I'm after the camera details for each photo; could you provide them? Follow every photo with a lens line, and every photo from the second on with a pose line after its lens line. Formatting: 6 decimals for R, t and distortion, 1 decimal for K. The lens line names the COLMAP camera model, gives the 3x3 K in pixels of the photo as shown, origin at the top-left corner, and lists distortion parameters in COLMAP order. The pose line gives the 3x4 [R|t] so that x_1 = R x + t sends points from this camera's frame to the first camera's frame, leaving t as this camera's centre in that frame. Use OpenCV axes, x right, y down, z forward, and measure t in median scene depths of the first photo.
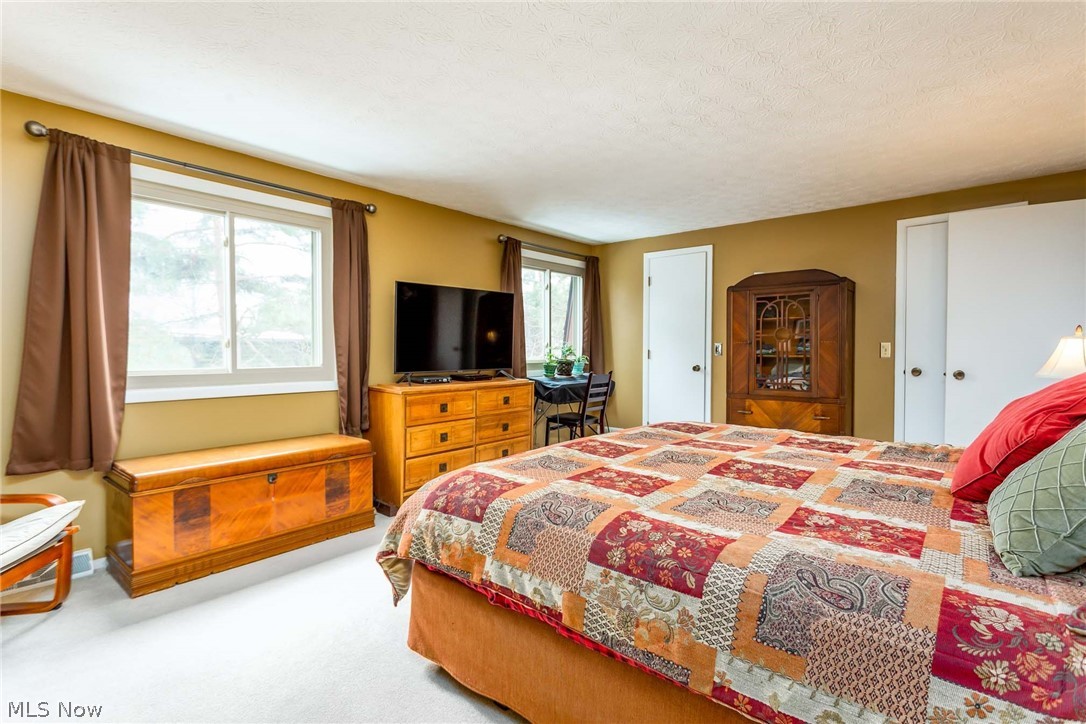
lens RADIAL K [[514.0, 0, 542.6], [0, 514.0, 357.3], [0, 0, 1]] dist [0.000511, 0.002519]
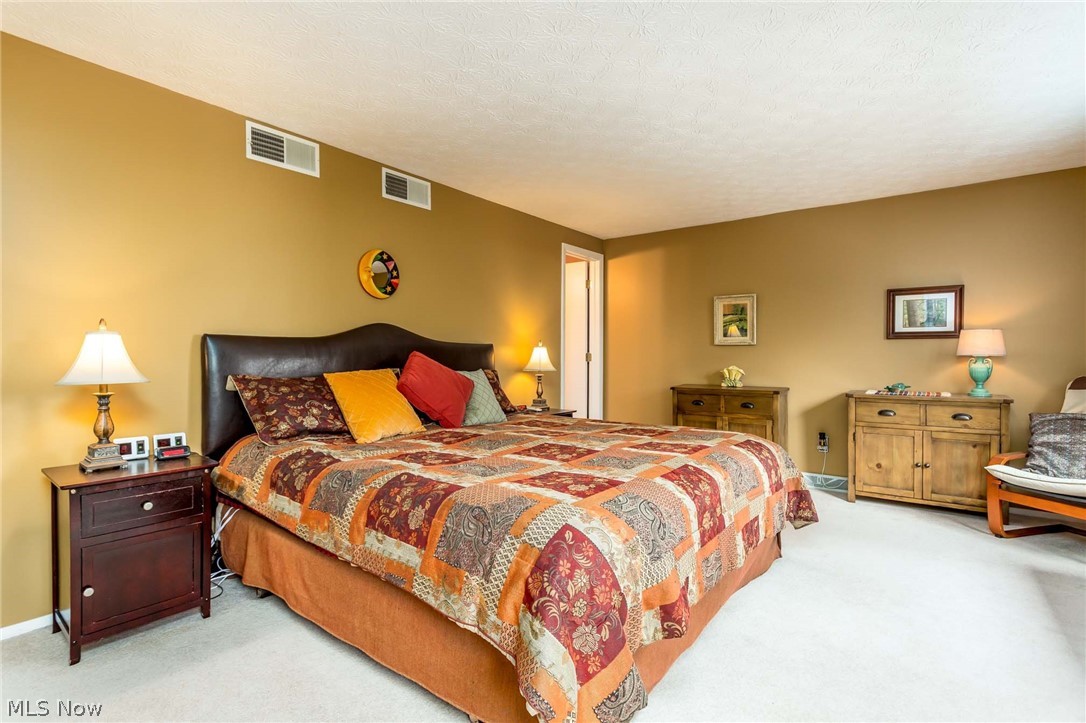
lens RADIAL K [[514.0, 0, 535.5], [0, 514.0, 361.9], [0, 0, 1]] dist [0.000511, 0.002519]
pose [[-0.998313, 0.000283, -0.058067, 0.247334], [-0.001564, 0.999494, 0.031769, -0.012548], [0.058047, 0.031806, -0.997807, 1.243649]]
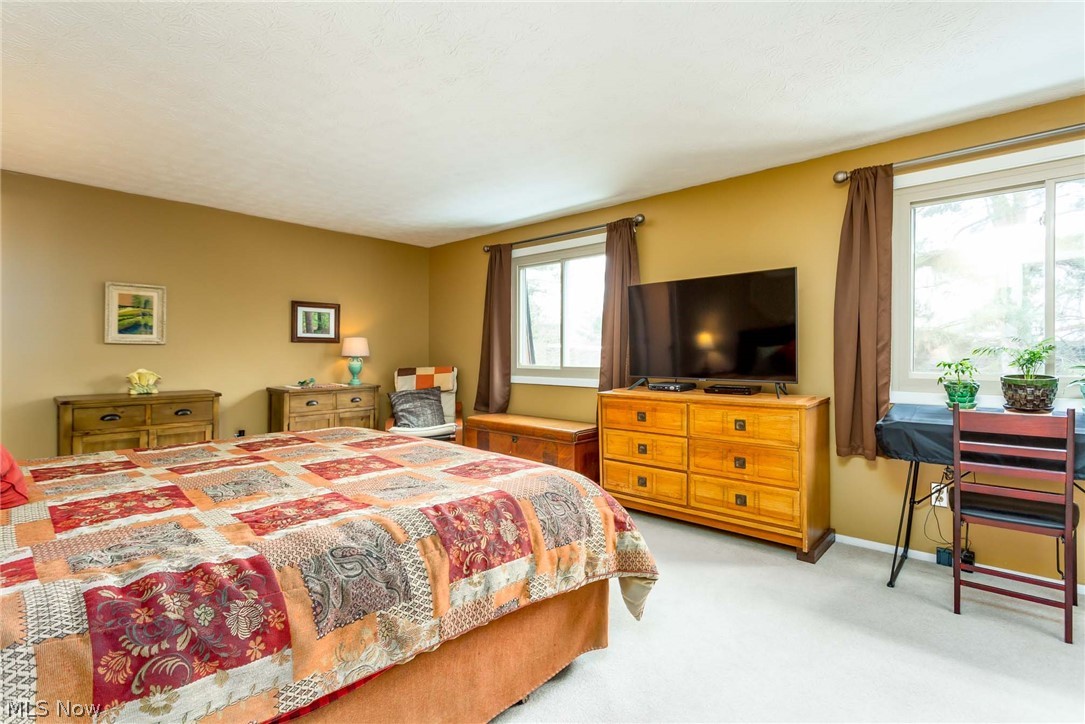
lens RADIAL K [[513.6, 0, 534.3], [0, 513.6, 354.4], [0, 0, 1]] dist [0.000511, 0.002519]
pose [[-0.039407, 0.000378, -0.999223, 0.730725], [-0.018886, 0.999821, 0.001123, -0.009561], [0.999045, 0.018916, -0.039393, 0.843560]]
